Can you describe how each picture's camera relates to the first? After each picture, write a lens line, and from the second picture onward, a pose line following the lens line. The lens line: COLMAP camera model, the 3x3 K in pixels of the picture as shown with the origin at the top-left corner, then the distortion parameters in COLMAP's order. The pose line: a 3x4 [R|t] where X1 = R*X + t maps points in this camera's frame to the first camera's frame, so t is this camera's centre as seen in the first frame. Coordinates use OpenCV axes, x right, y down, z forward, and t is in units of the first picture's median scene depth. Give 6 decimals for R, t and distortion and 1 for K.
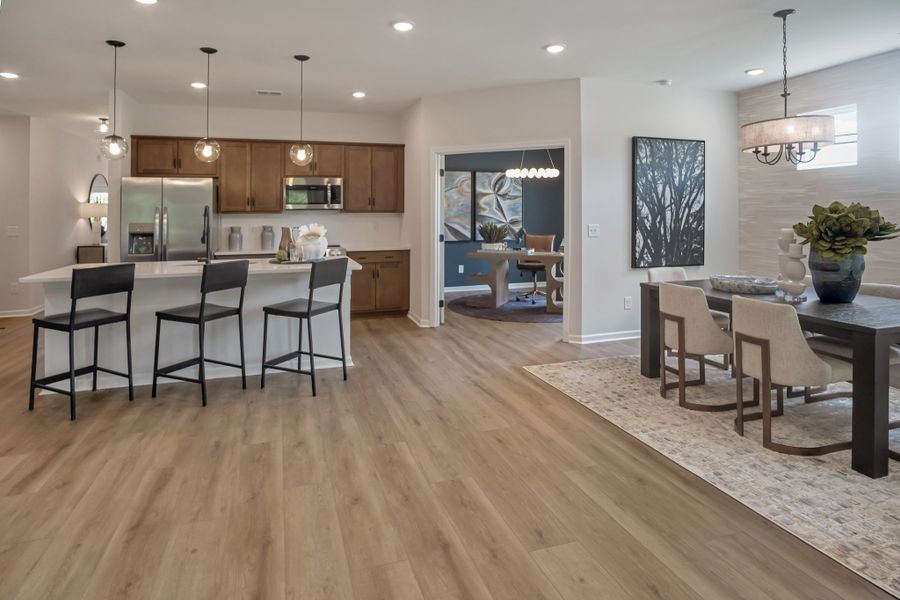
lens RADIAL K [[504.9, 0, 438.4], [0, 504.9, 243.0], [0, 0, 1]] dist [-0.025798, 0.000485]
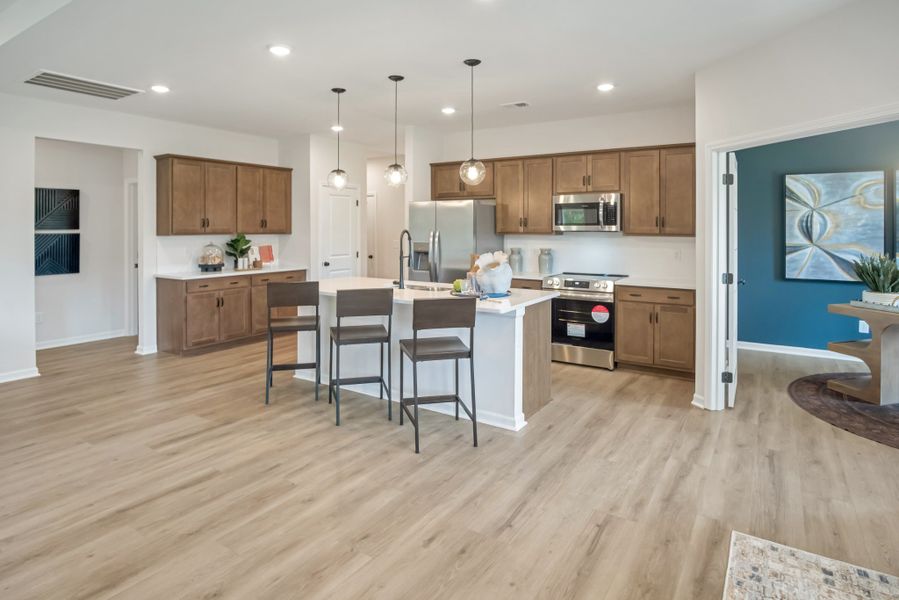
lens RADIAL K [[504.4, 0, 437.9], [0, 504.4, 243.1], [0, 0, 1]] dist [-0.025798, 0.000485]
pose [[0.630055, 0.032286, -0.775879, 0.251658], [-0.051588, 0.998668, -0.000335, -0.033481], [0.774835, 0.040238, 0.630882, 0.271626]]
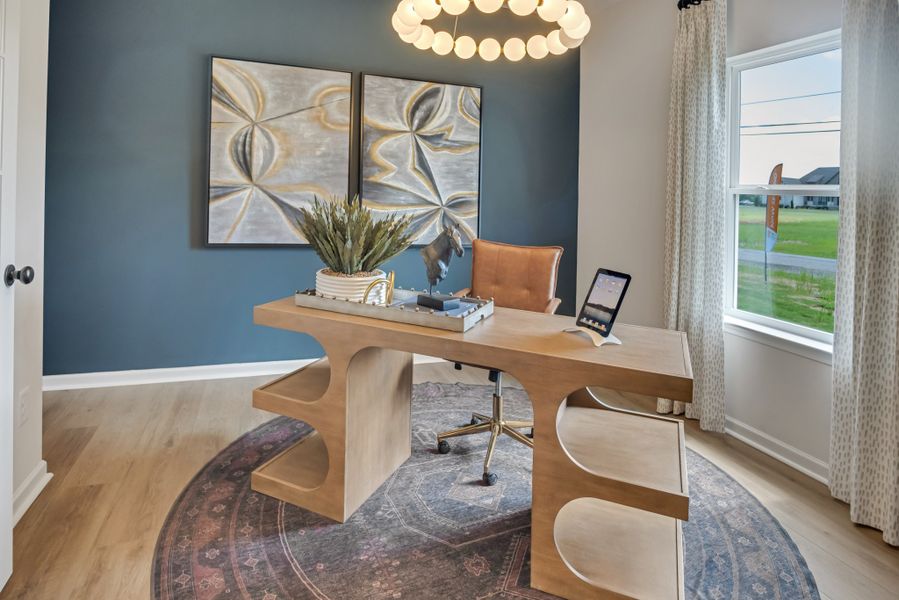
lens RADIAL K [[511.1, 0, 444.8], [0, 511.1, 181.8], [0, 0, 1]] dist [-0.016317, 0.000120]
pose [[0.997636, 0.050184, 0.046939, 0.162850], [-0.046372, 0.995791, -0.079061, -0.035261], [-0.050709, 0.076698, 0.995764, 0.792581]]
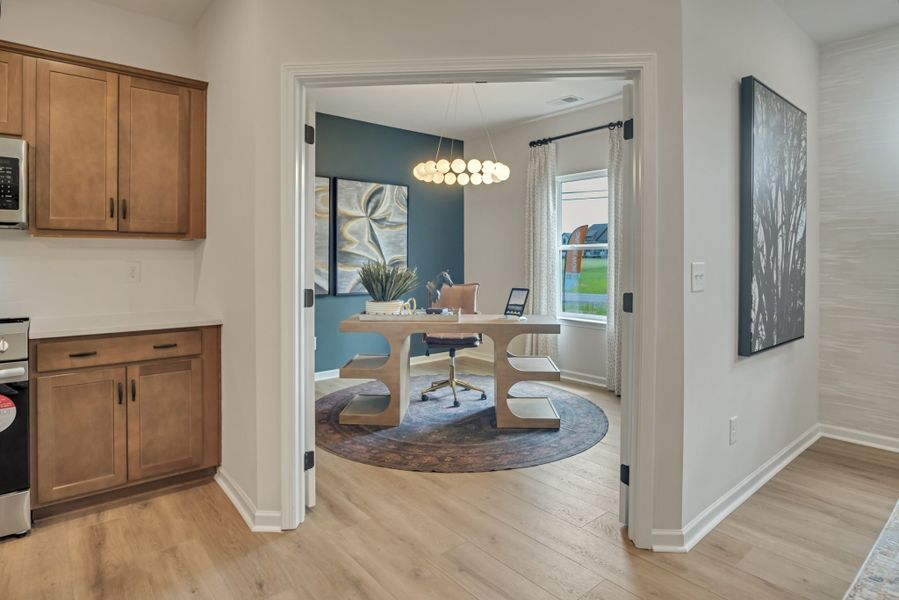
lens RADIAL K [[495.1, 0, 440.3], [0, 495.1, 268.3], [0, 0, 1]] dist [-0.016817, 0.000504]
pose [[0.926962, -0.001415, 0.375152, -0.042185], [0.016474, 0.999182, -0.036937, -0.016248], [-0.374793, 0.040419, 0.926227, 0.556029]]
